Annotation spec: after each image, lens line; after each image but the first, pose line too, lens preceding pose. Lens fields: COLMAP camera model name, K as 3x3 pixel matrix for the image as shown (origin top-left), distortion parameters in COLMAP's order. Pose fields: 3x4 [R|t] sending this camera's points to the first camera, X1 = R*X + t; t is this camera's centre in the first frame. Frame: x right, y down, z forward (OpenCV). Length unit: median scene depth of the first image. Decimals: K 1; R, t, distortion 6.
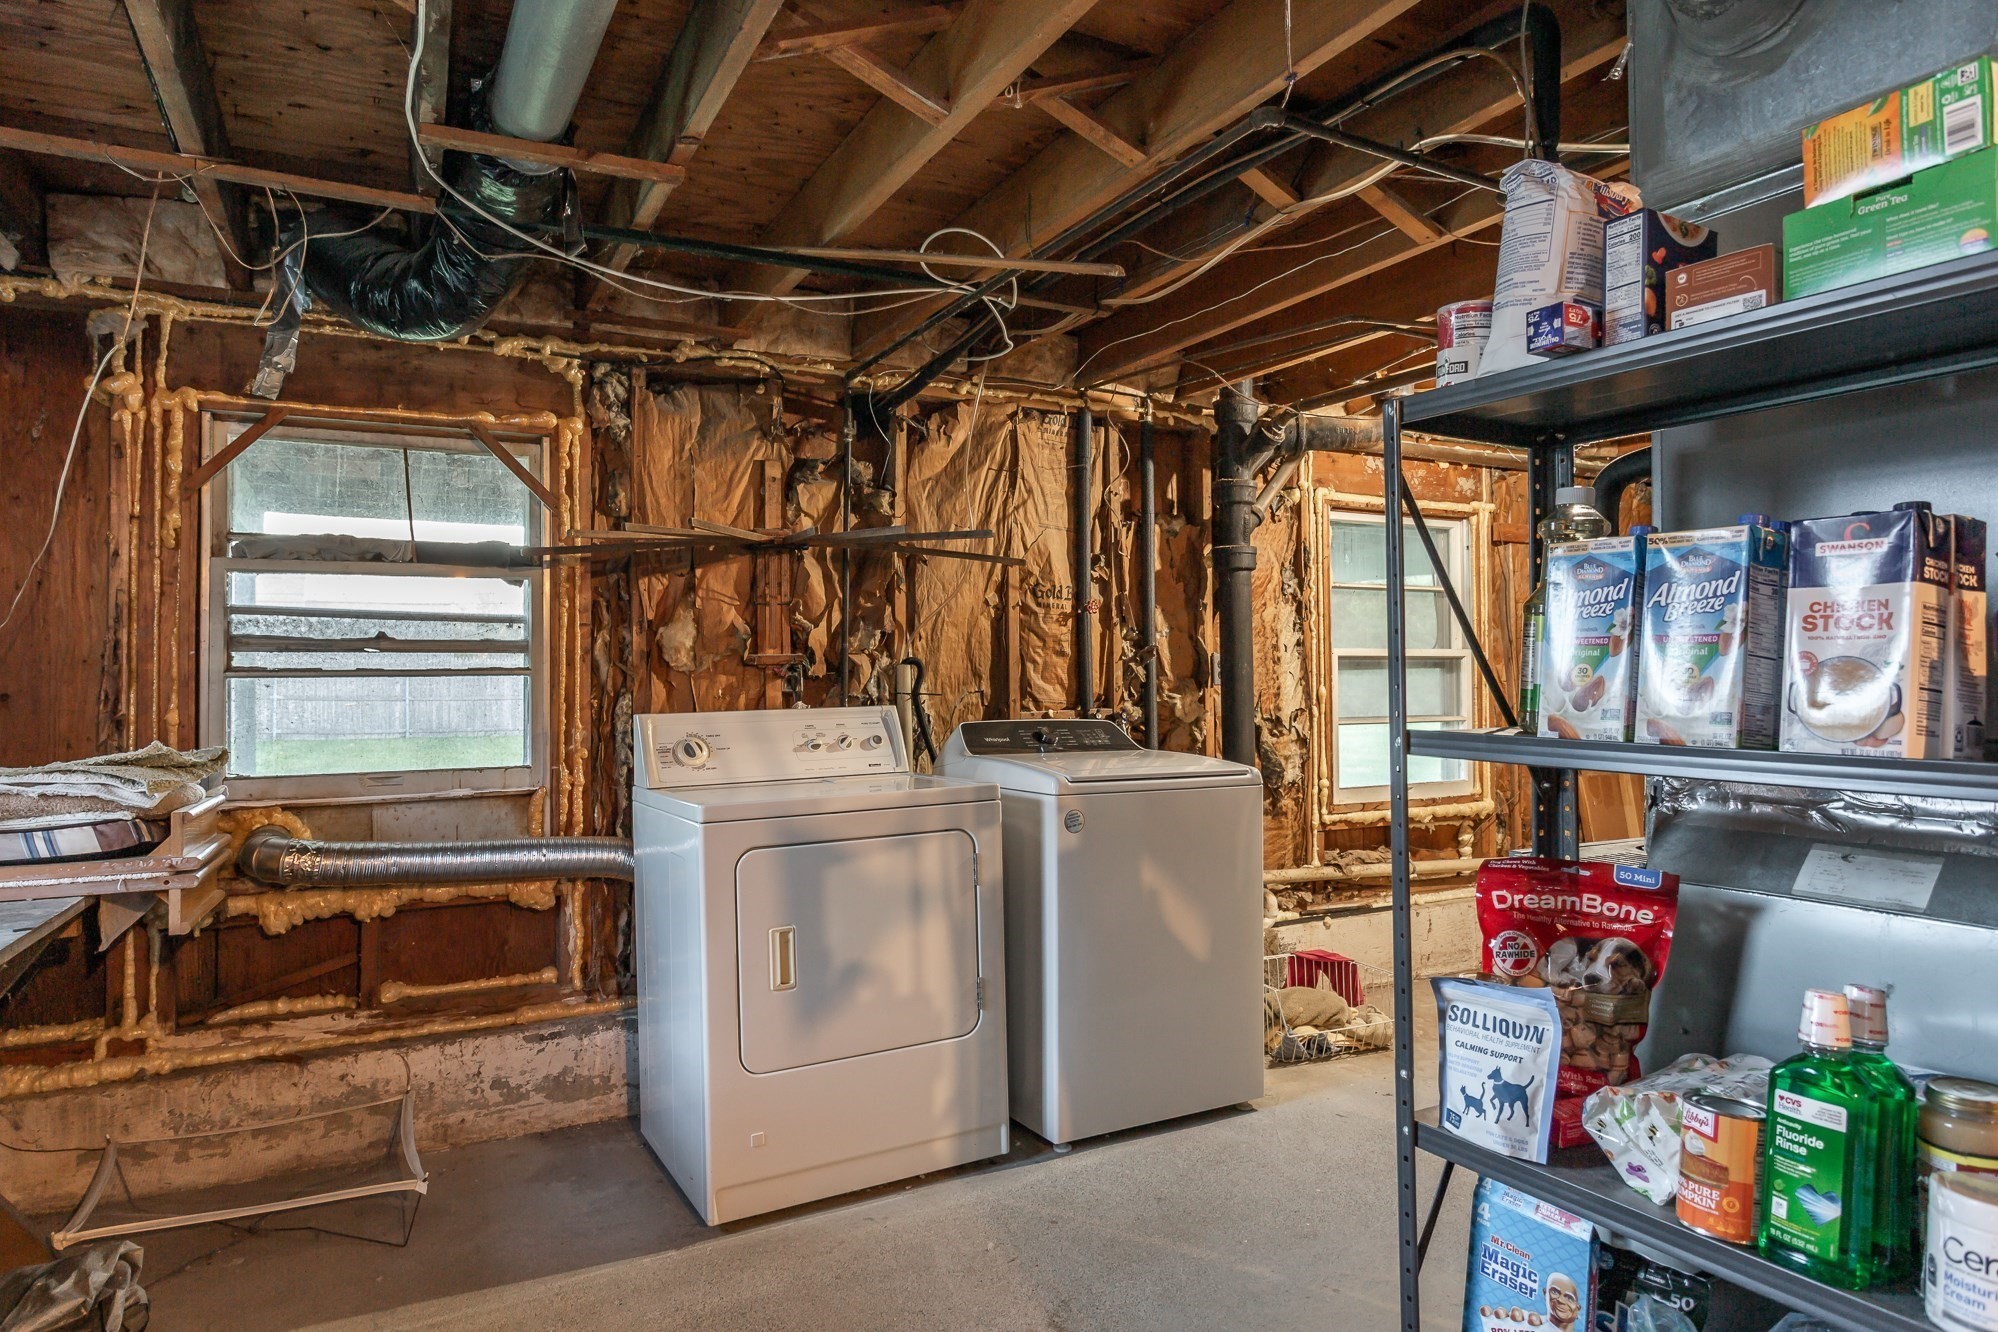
lens RADIAL K [[1235.7, 0, 999.0], [0, 1235.7, 666.0], [0, 0, 1]] dist [-0.009266, 0.005136]
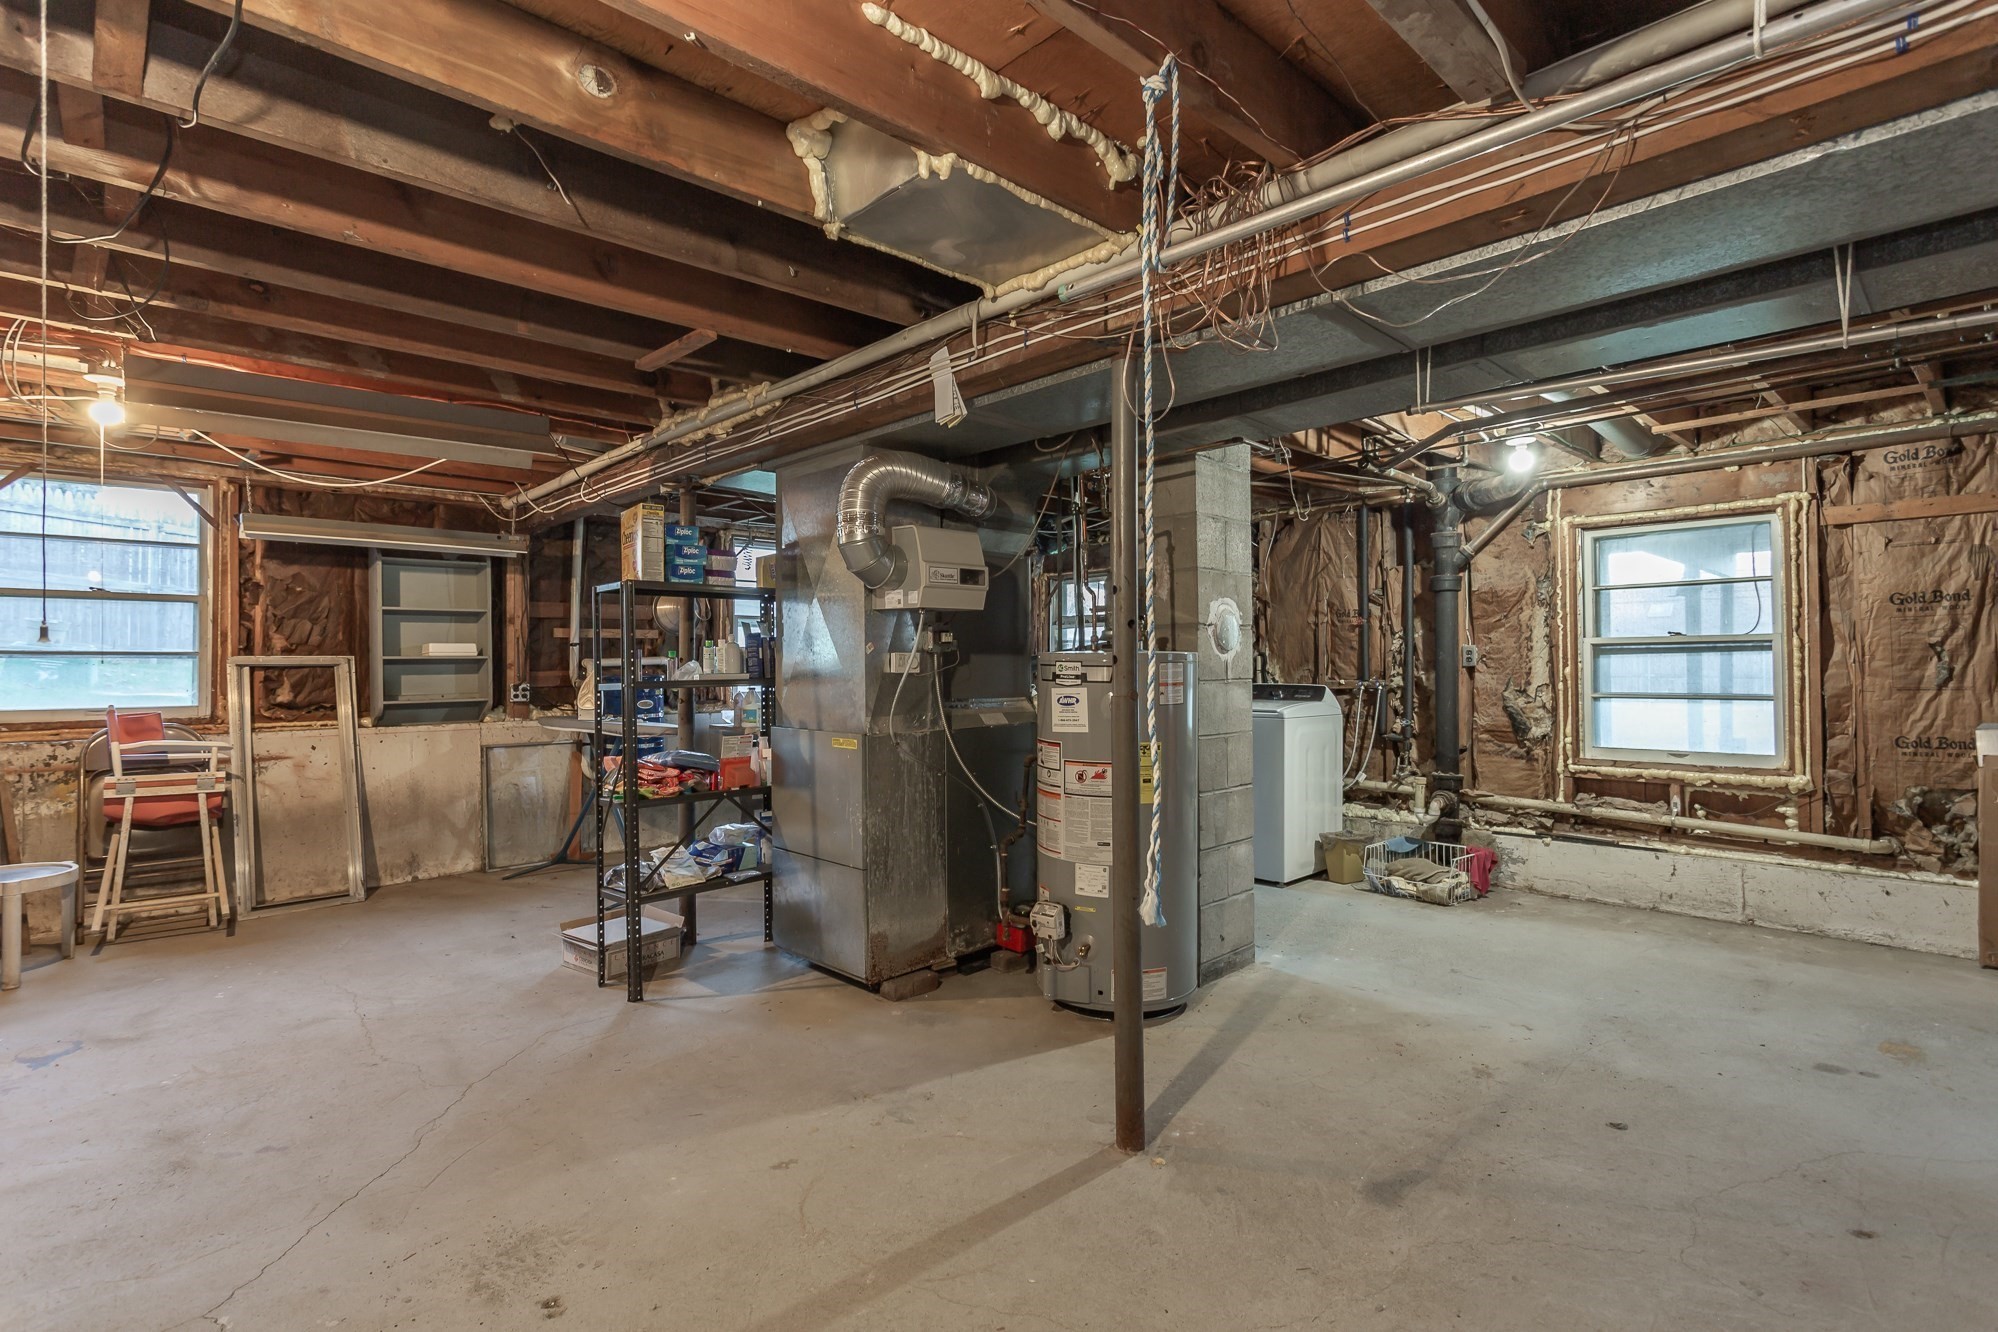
lens RADIAL K [[961.9, 0, 974.4], [0, 961.9, 657.1], [0, 0, 1]] dist [-0.002109, -0.000384]
pose [[0.224681, 0.001775, -0.974431, 1.131162], [0.023702, 0.999693, 0.007286, -0.017420], [0.974144, -0.024733, 0.224570, 0.150291]]
